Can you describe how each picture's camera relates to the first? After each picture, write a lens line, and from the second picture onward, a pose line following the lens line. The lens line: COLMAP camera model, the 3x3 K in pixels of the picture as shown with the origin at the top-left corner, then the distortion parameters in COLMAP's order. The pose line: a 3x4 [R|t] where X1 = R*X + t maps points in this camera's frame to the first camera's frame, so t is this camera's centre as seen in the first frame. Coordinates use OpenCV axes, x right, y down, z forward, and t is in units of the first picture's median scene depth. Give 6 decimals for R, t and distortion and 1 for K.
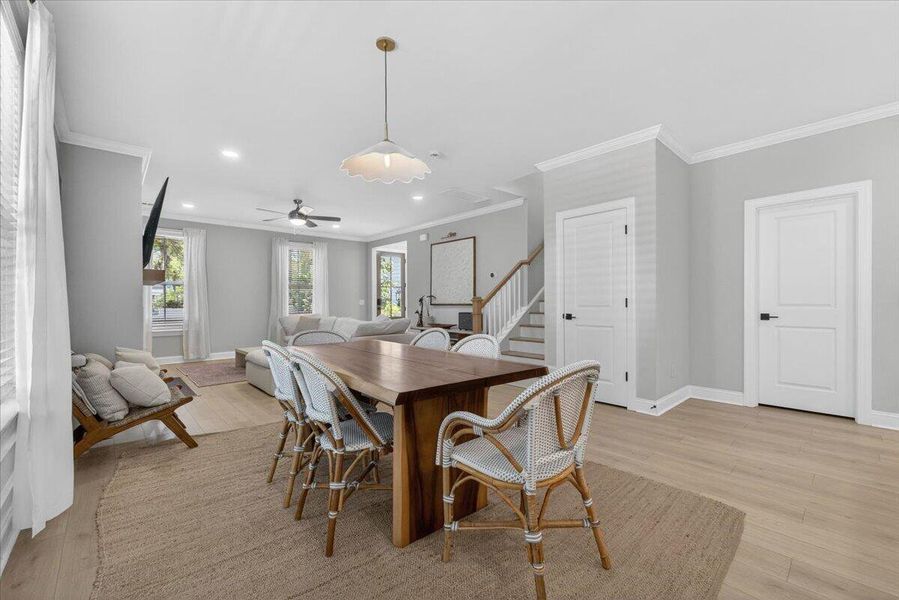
lens RADIAL K [[371.7, 0, 453.0], [0, 371.7, 301.8], [0, 0, 1]] dist [-0.000194, 0.000045]
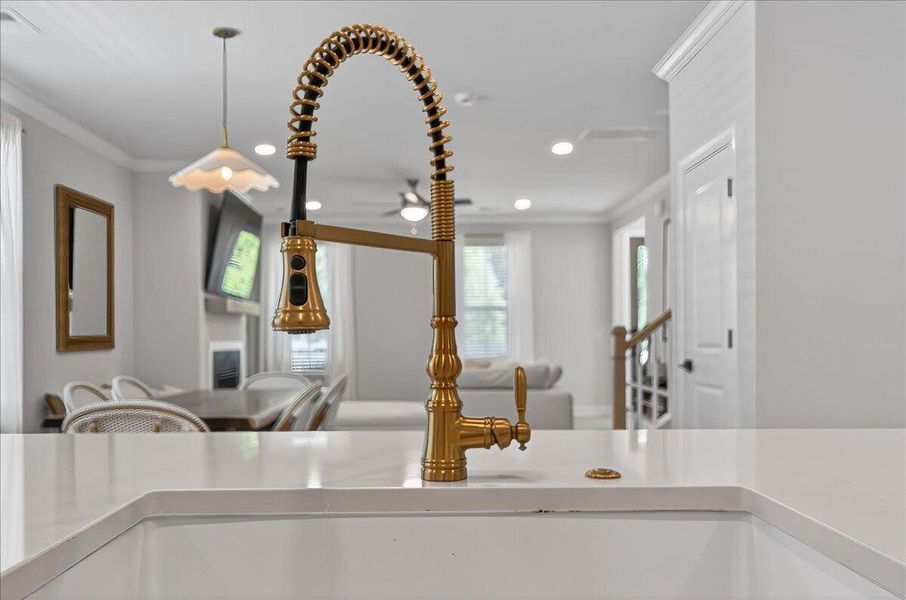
lens RADIAL K [[789.0, 0, 452.8], [0, 789.0, 313.5], [0, 0, 1]] dist [0.002453, 0.003078]
pose [[0.760124, -0.016893, -0.649559, 0.448483], [0.001932, 0.999716, -0.023738, -0.003589], [0.649776, 0.016789, 0.759941, -0.008493]]
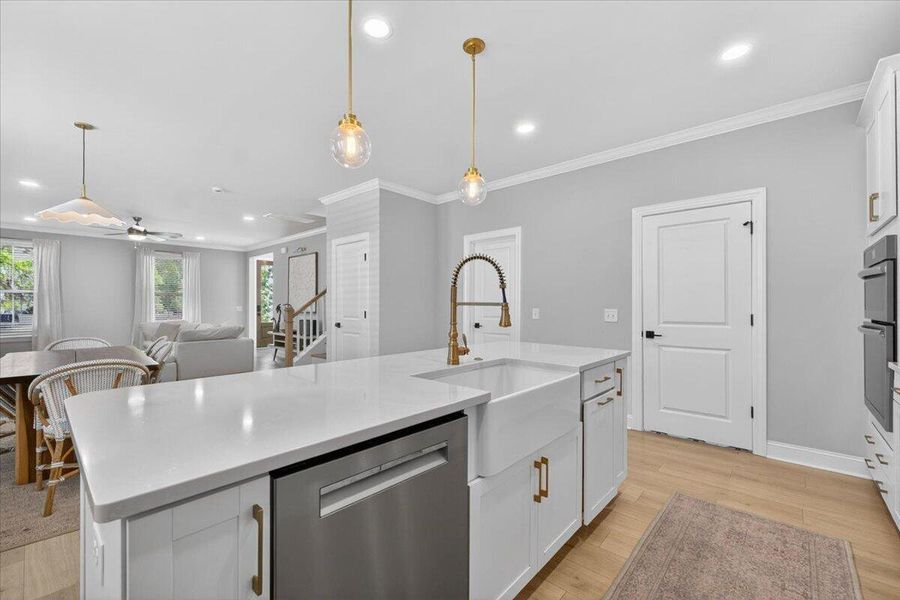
lens RADIAL K [[373.0, 0, 449.5], [0, 373.0, 301.7], [0, 0, 1]] dist [0.000291, 0.000022]
pose [[0.995300, 0.004329, 0.096742, 0.328584], [-0.003737, 0.999973, -0.006292, -0.018298], [-0.096767, 0.005901, 0.995290, -0.153346]]
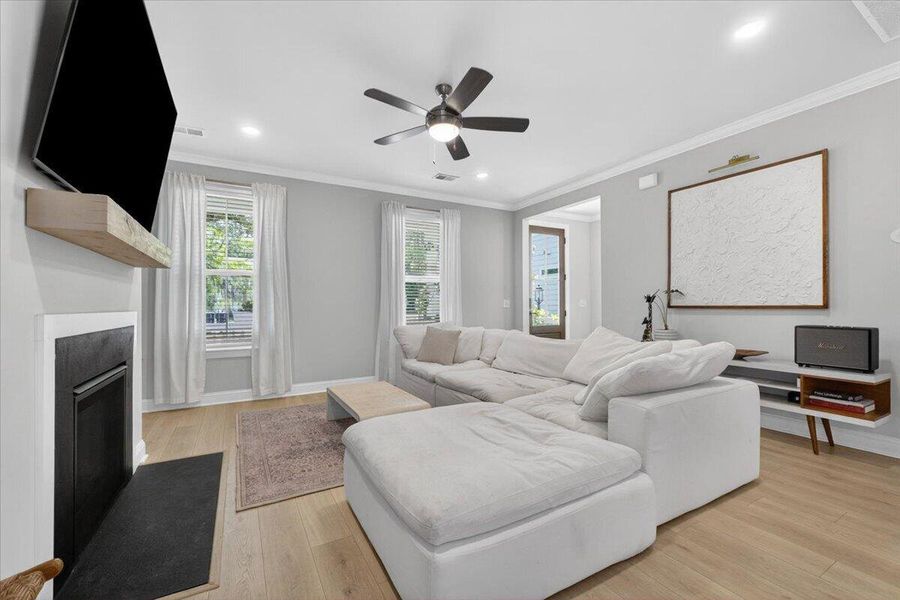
lens RADIAL K [[378.7, 0, 452.2], [0, 378.7, 302.5], [0, 0, 1]] dist [-0.001025, -0.000155]
pose [[0.974092, -0.002102, -0.226144, -0.249915], [0.001017, 0.999987, -0.004914, 0.003368], [0.226151, 0.004557, 0.974082, 0.445495]]
